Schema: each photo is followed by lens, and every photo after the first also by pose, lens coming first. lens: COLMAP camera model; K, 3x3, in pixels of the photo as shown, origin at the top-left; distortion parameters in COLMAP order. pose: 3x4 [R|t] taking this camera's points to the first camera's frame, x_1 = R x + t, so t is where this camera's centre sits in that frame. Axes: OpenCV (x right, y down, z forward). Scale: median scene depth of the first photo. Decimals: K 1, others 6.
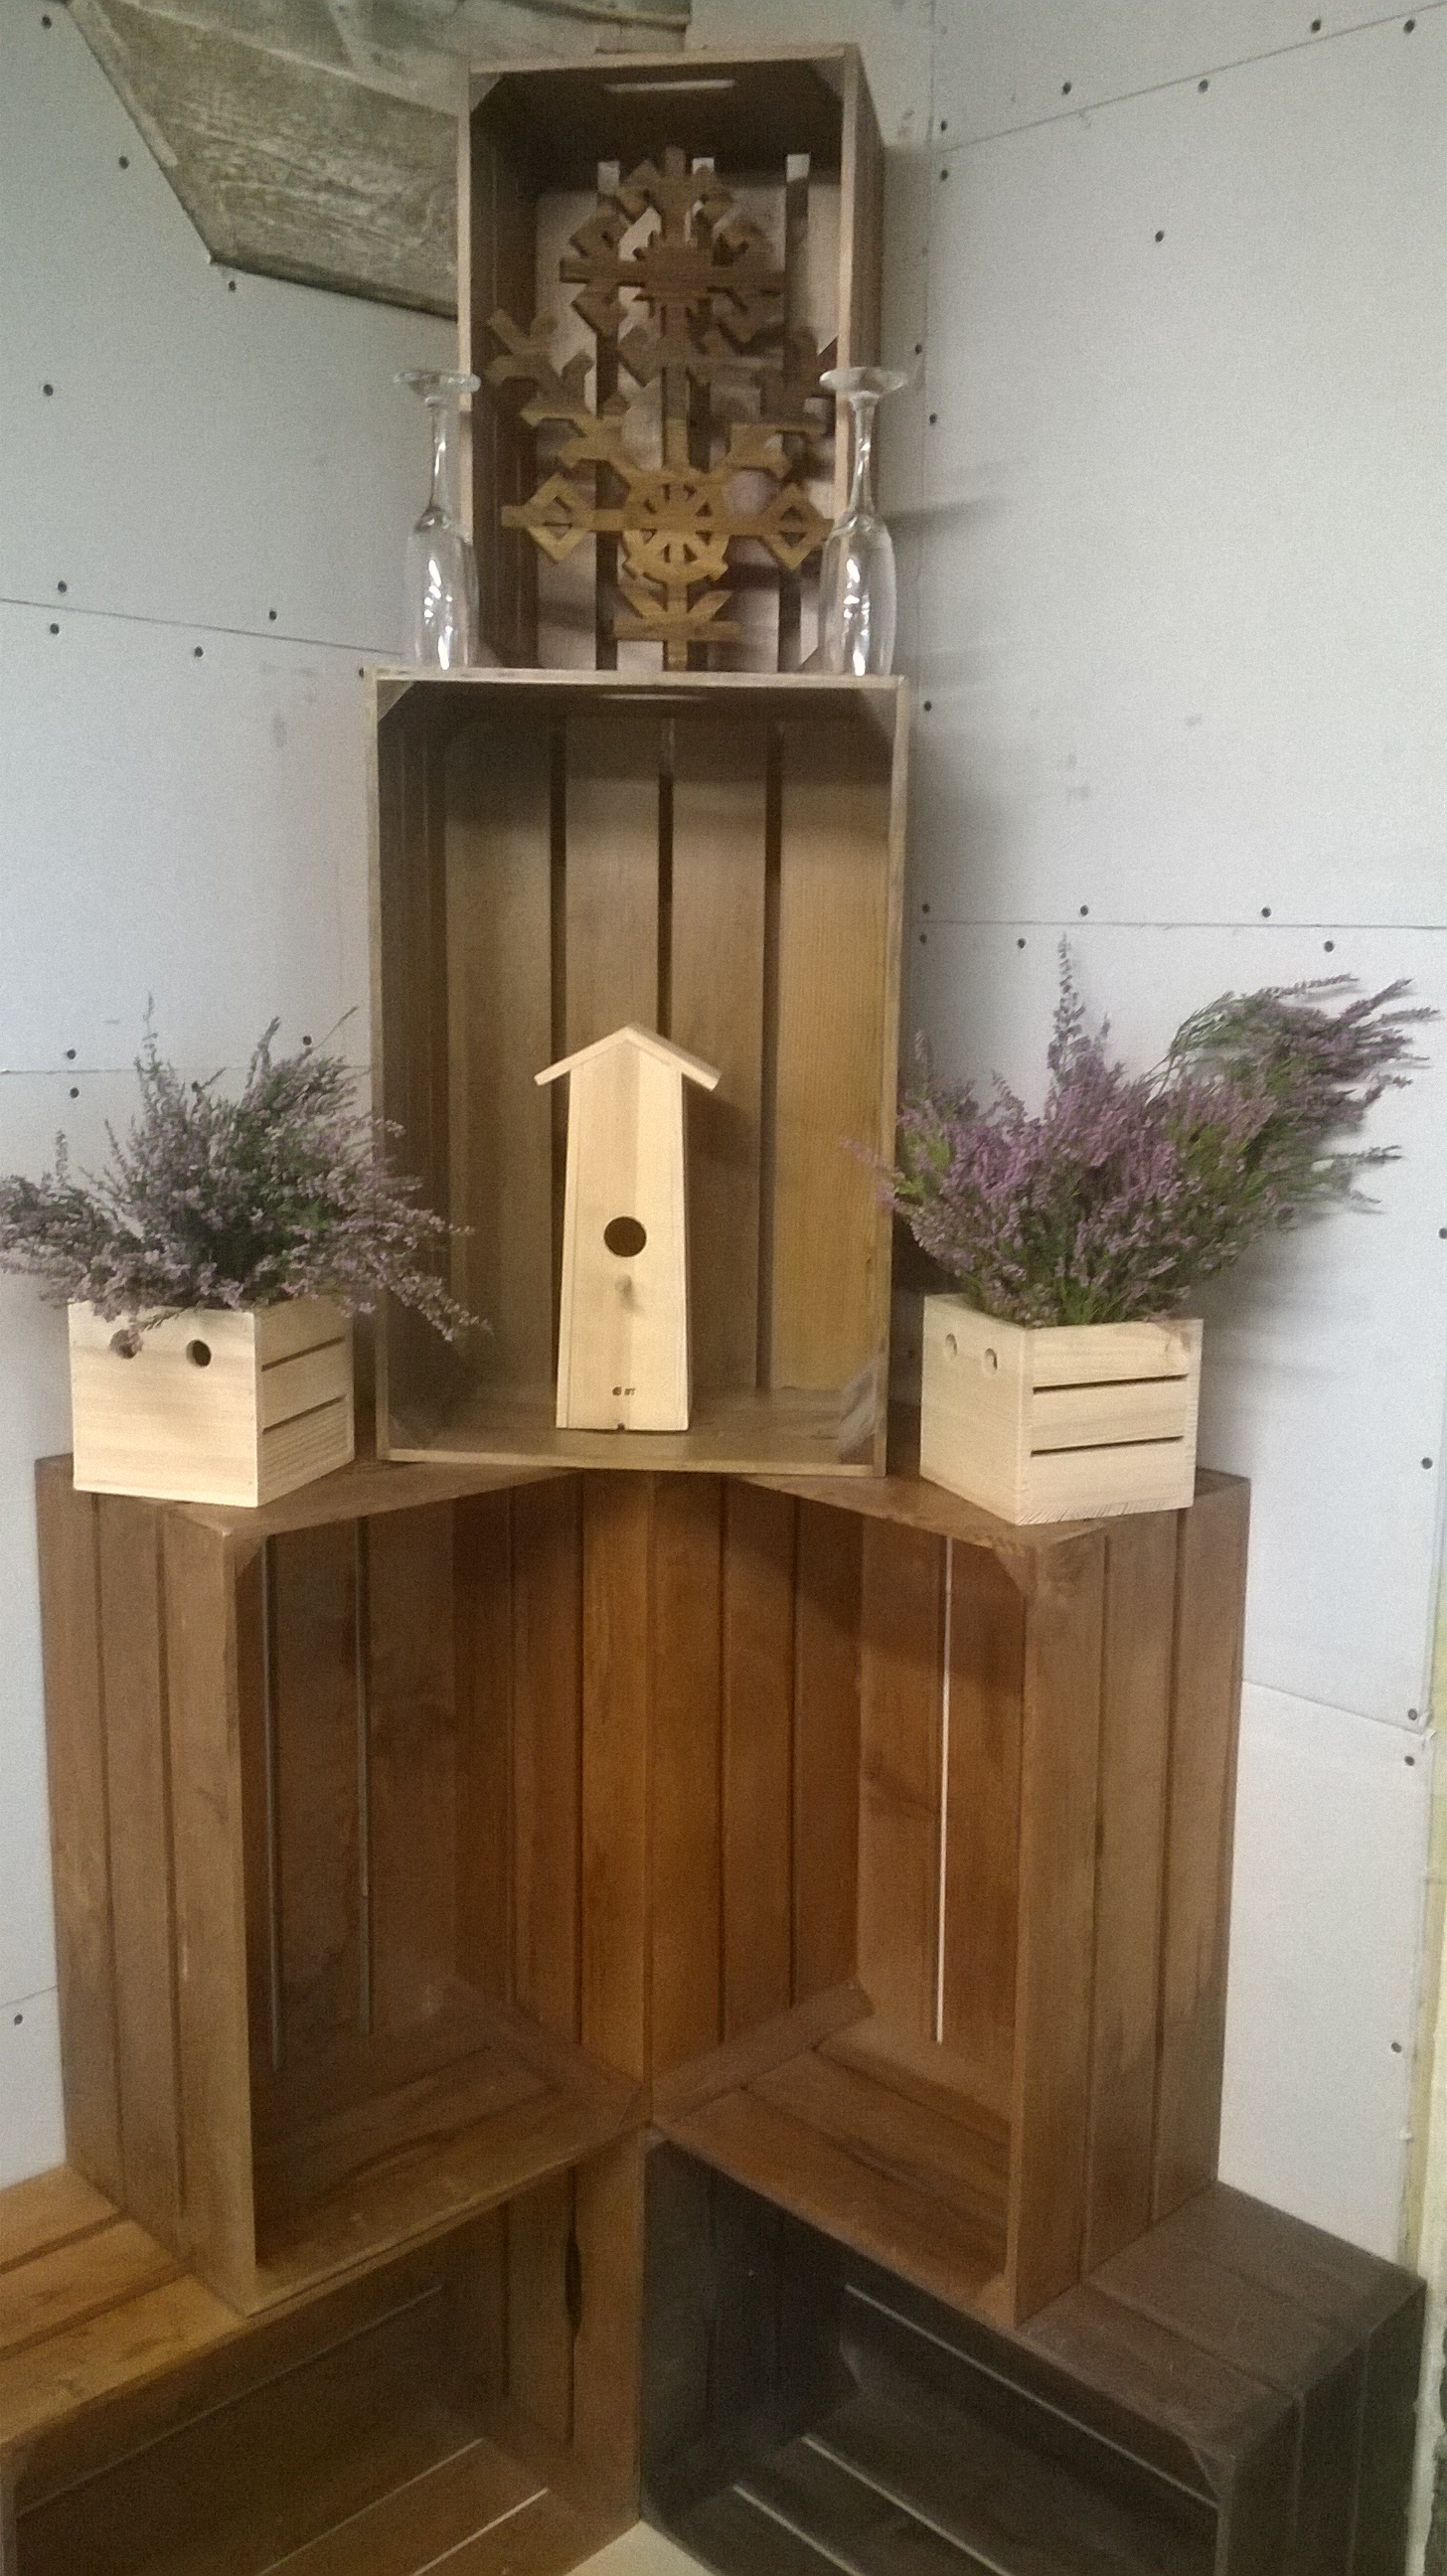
lens RADIAL K [[2116.3, 0, 726.1], [0, 2116.3, 1288.9], [0, 0, 1]] dist [0.007802, -0.024984]
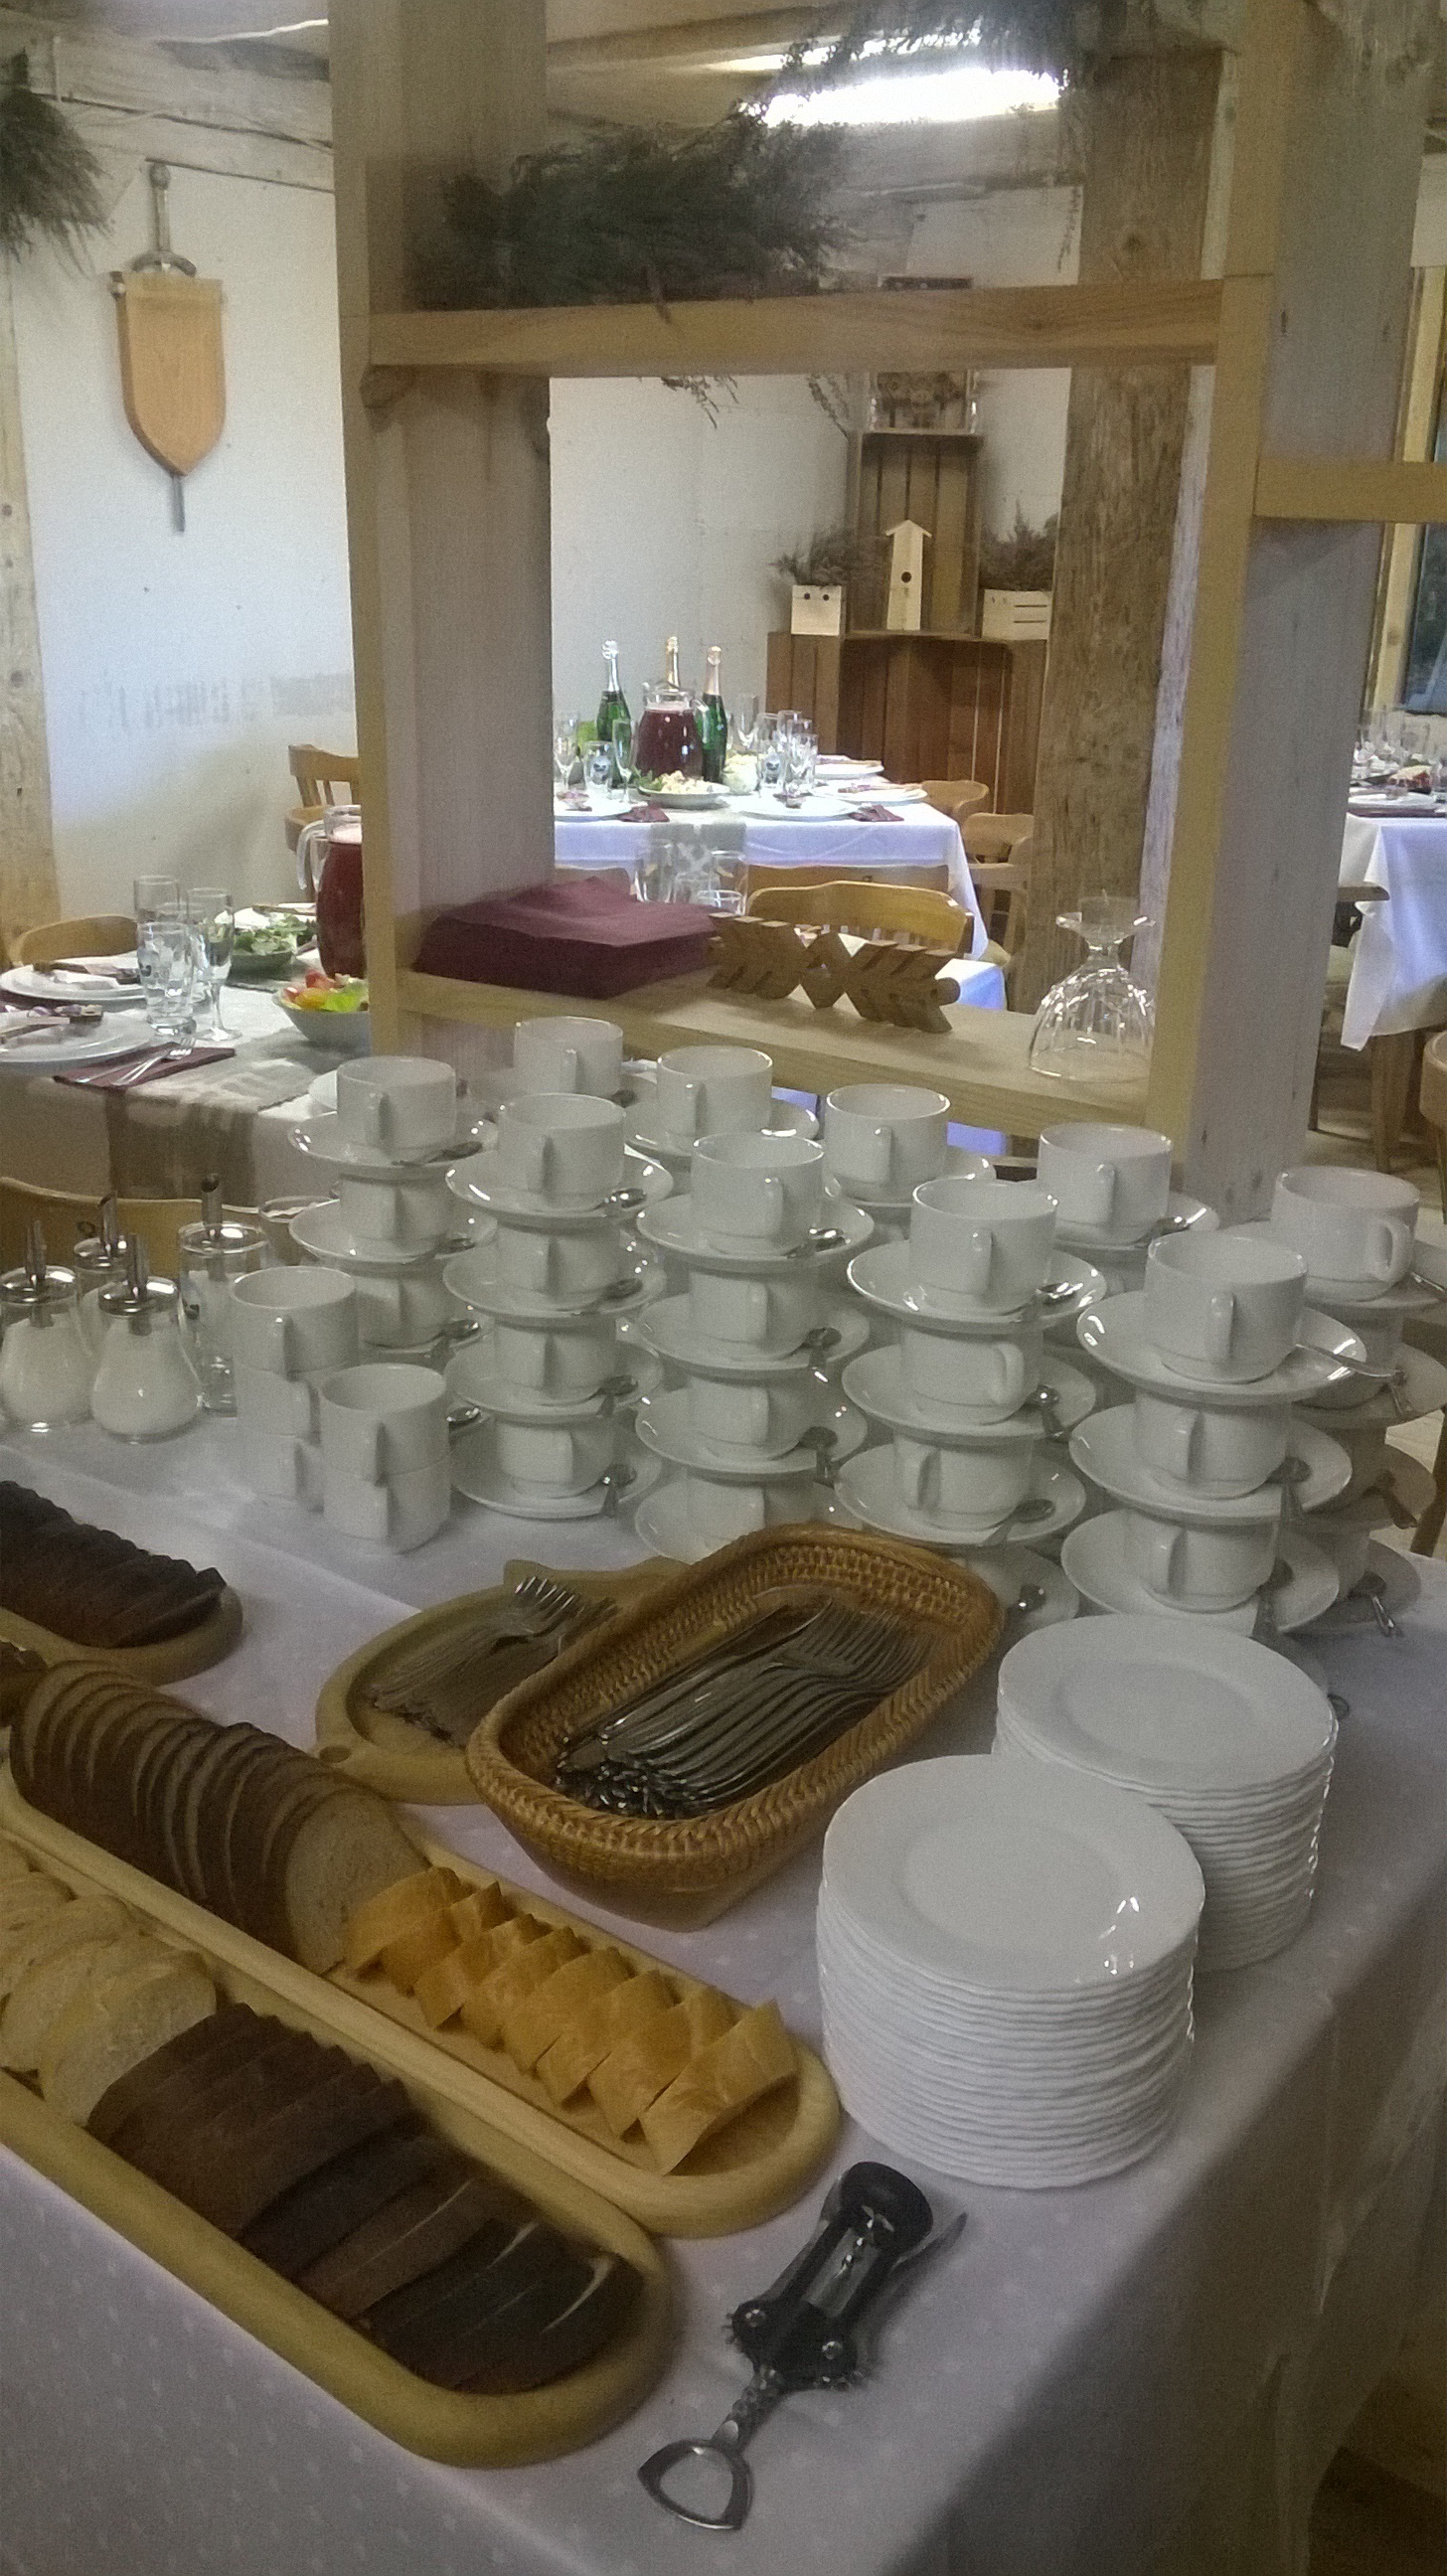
lens RADIAL K [[2116.3, 0, 721.0], [0, 2116.3, 1279.2], [0, 0, 1]] dist [0.007802, -0.024984]
pose [[0.990891, -0.038462, 0.129059, -0.992157], [0.015518, 0.984574, 0.174278, 0.595930], [-0.133772, -0.170688, 0.976202, -3.166866]]
